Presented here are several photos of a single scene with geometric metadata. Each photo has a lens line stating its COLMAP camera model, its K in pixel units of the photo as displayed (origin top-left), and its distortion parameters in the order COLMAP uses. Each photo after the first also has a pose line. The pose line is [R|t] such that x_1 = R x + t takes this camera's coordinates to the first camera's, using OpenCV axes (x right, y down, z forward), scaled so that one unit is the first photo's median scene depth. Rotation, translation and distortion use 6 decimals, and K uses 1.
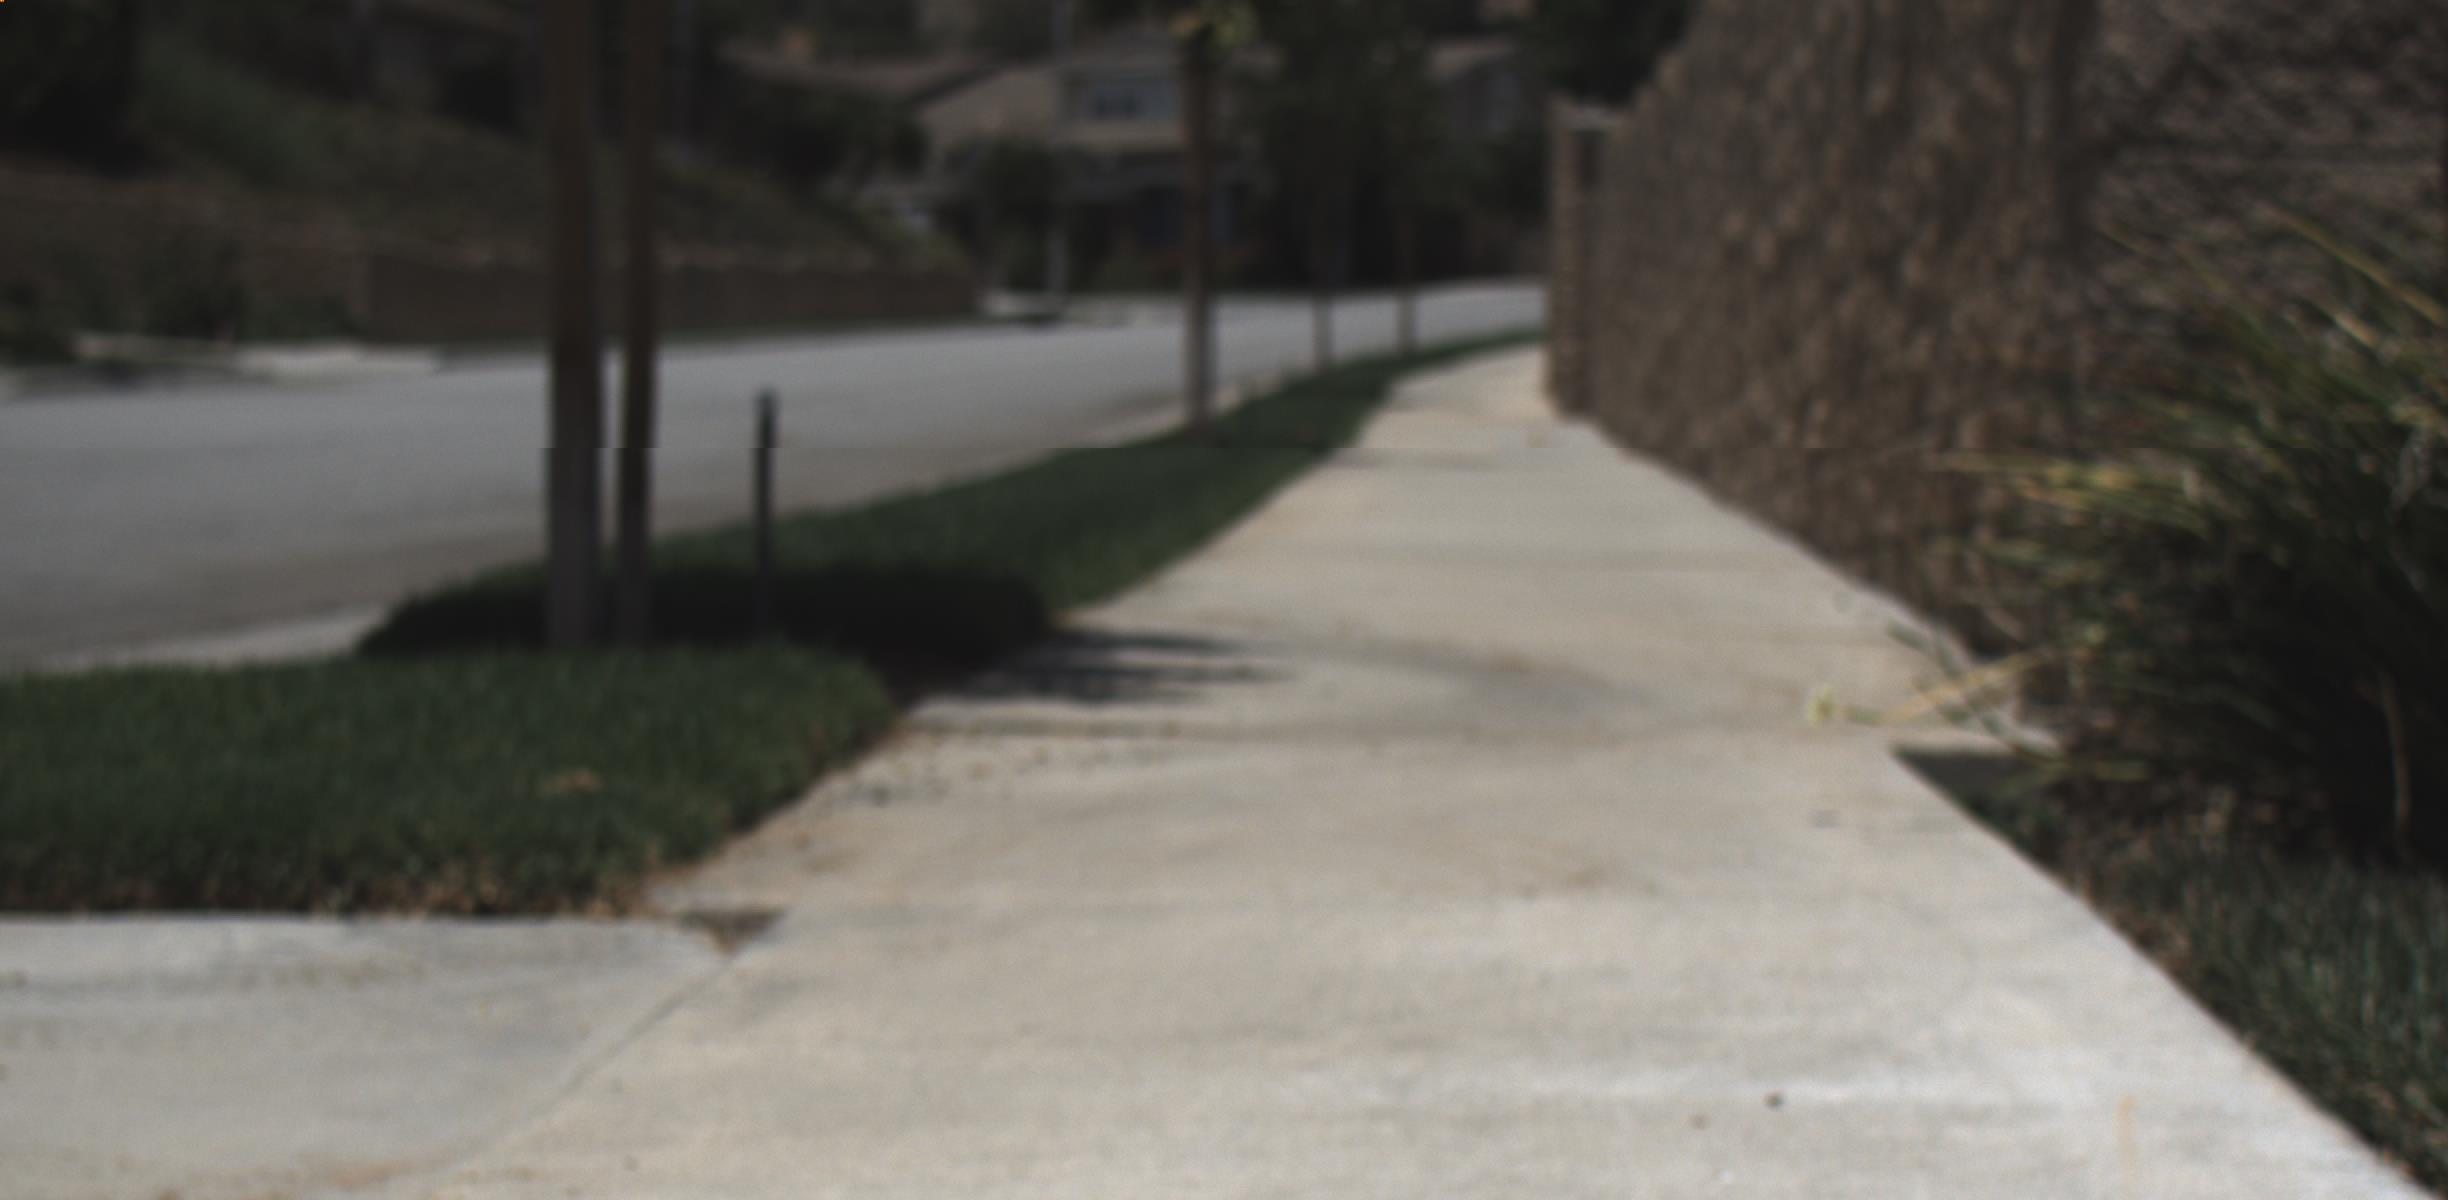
lens RADIAL K [[6178.5, 0, 1224.0], [0, 6178.5, 600.0], [0, 0, 1]] dist [0.047875, 0.277803]
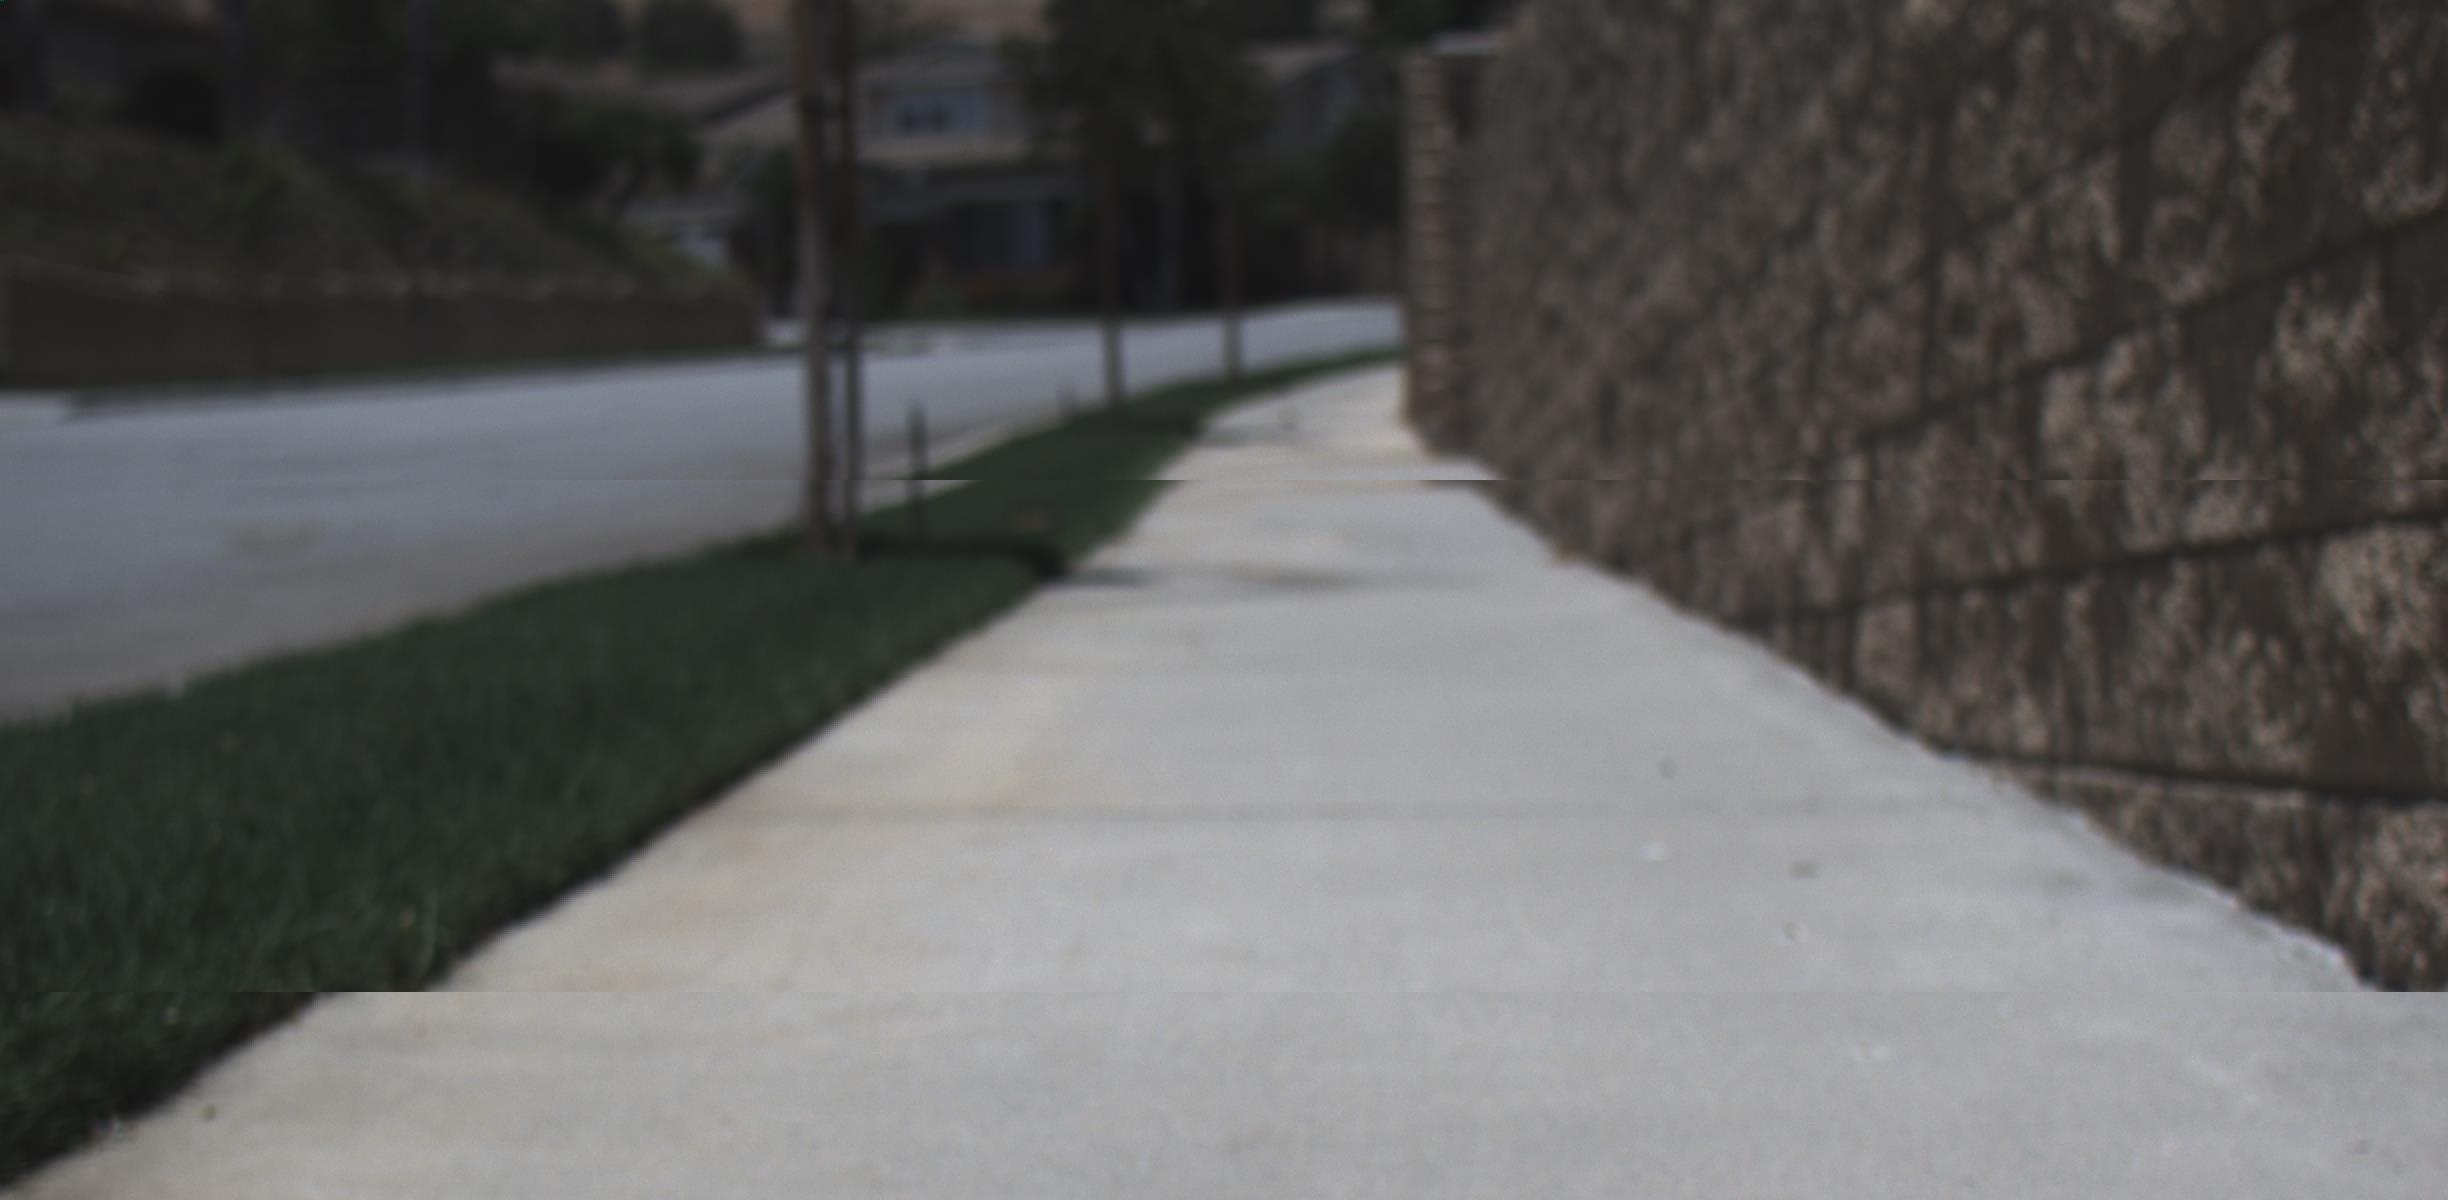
lens RADIAL K [[6095.8, 0, 1224.0], [0, 6095.8, 600.0], [0, 0, 1]] dist [-0.001358, 0.869134]
pose [[0.999550, -0.017385, 0.024455, 0.006629], [0.017504, 0.999836, -0.004674, -0.005225], [-0.024369, 0.005100, 0.999690, 0.150715]]
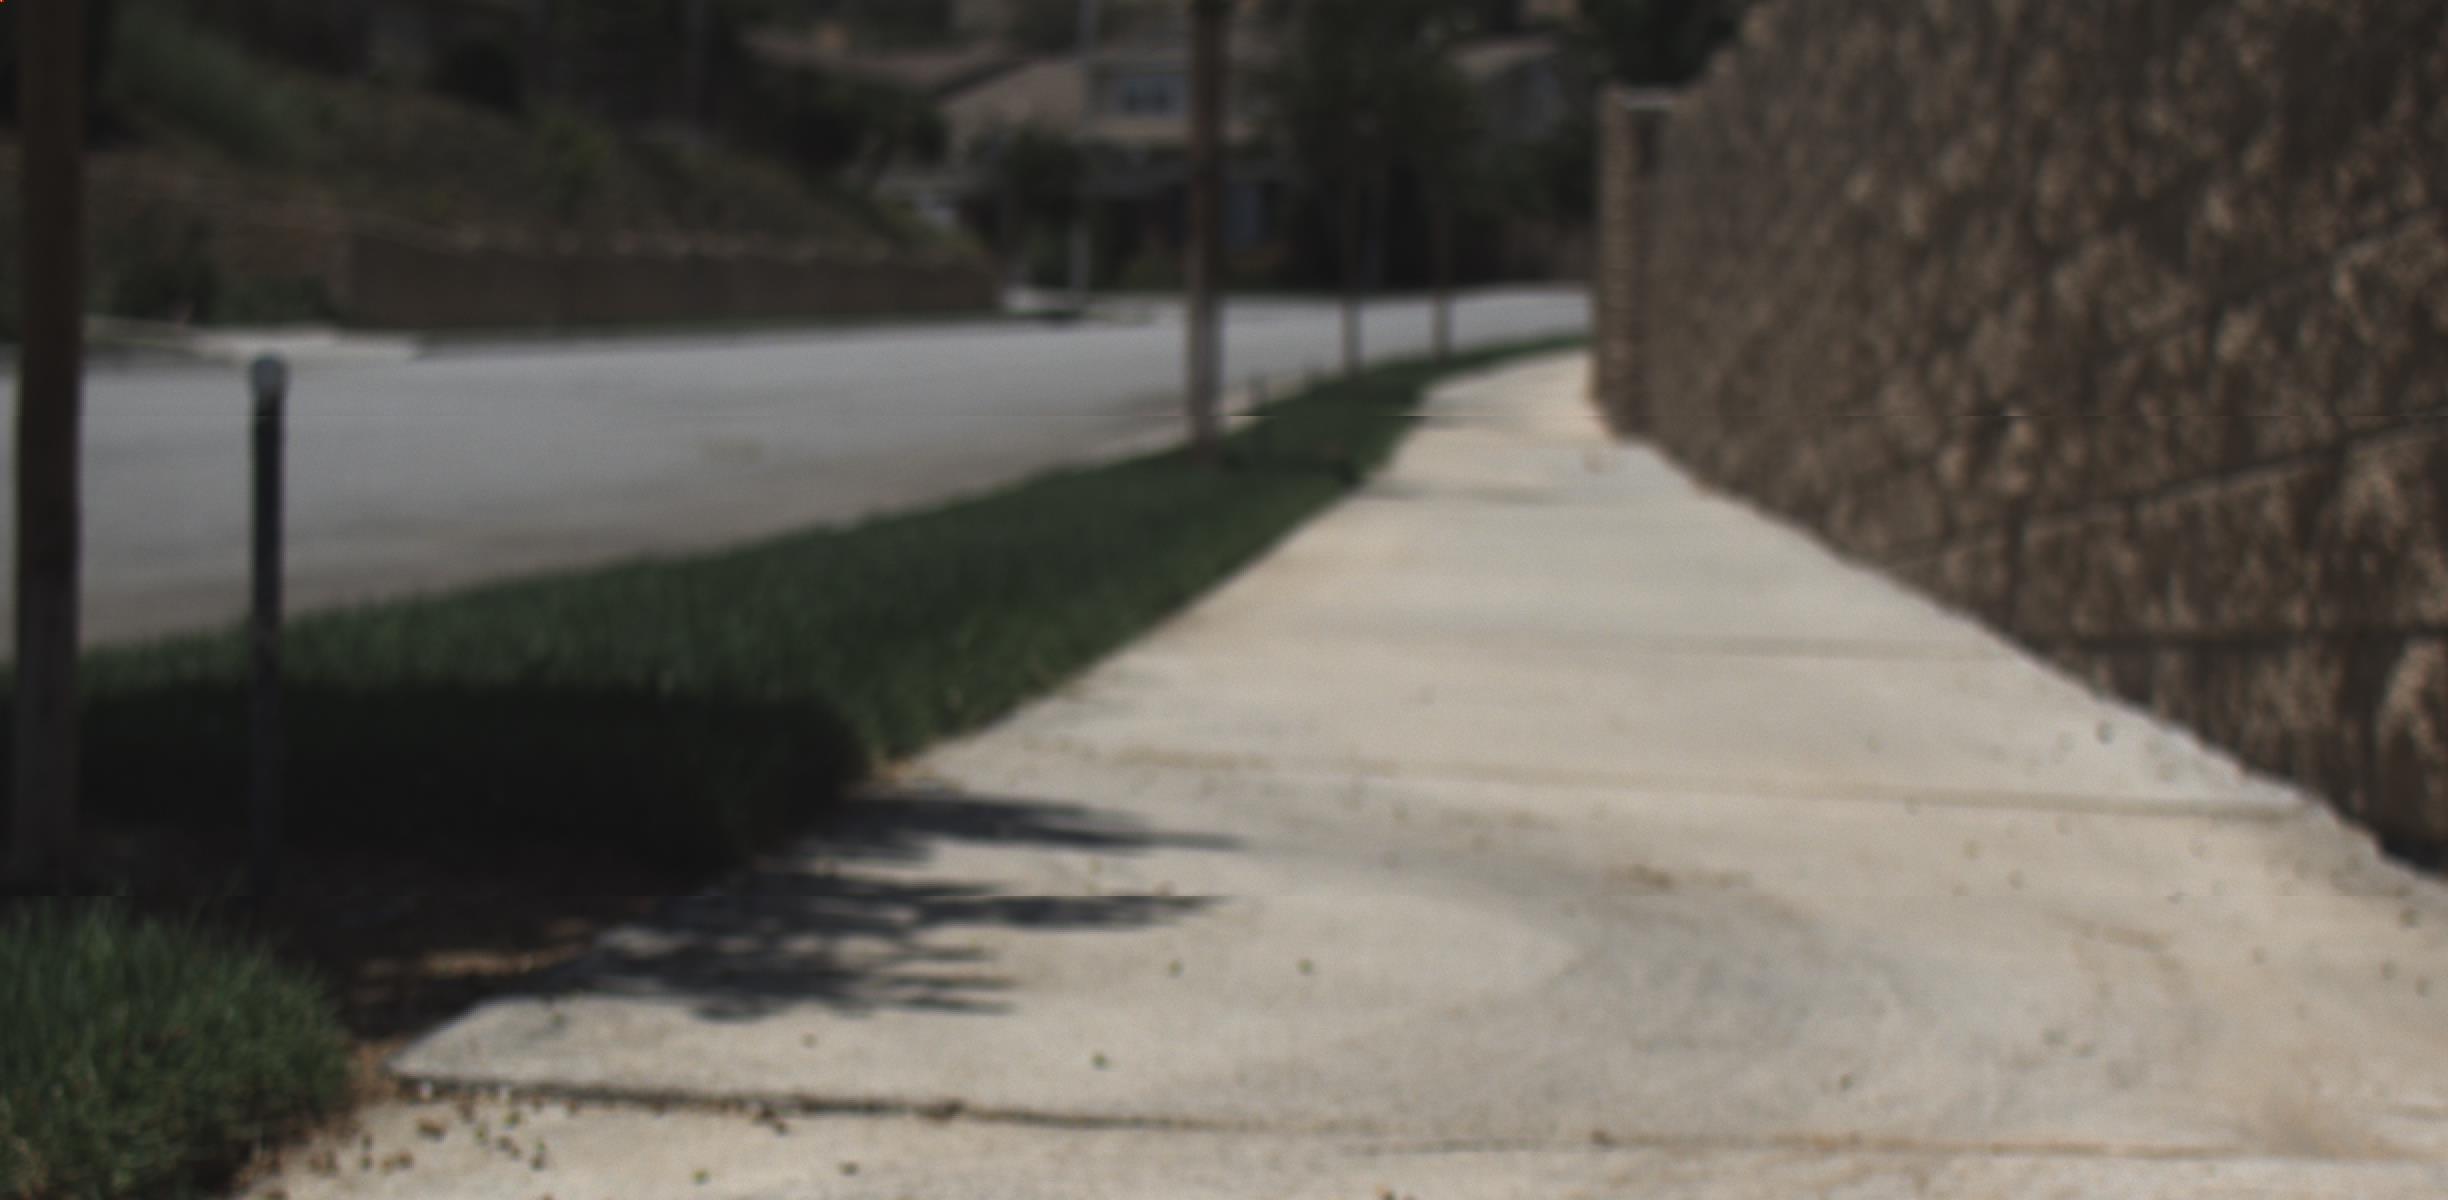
lens RADIAL K [[6139.4, 0, 1224.0], [0, 6139.4, 600.0], [0, 0, 1]] dist [0.025044, 0.000497]
pose [[0.999841, 0.017128, -0.004886, 0.001387], [-0.017130, 0.999853, -0.000414, -0.001558], [0.004878, 0.000497, 0.999988, 0.052353]]
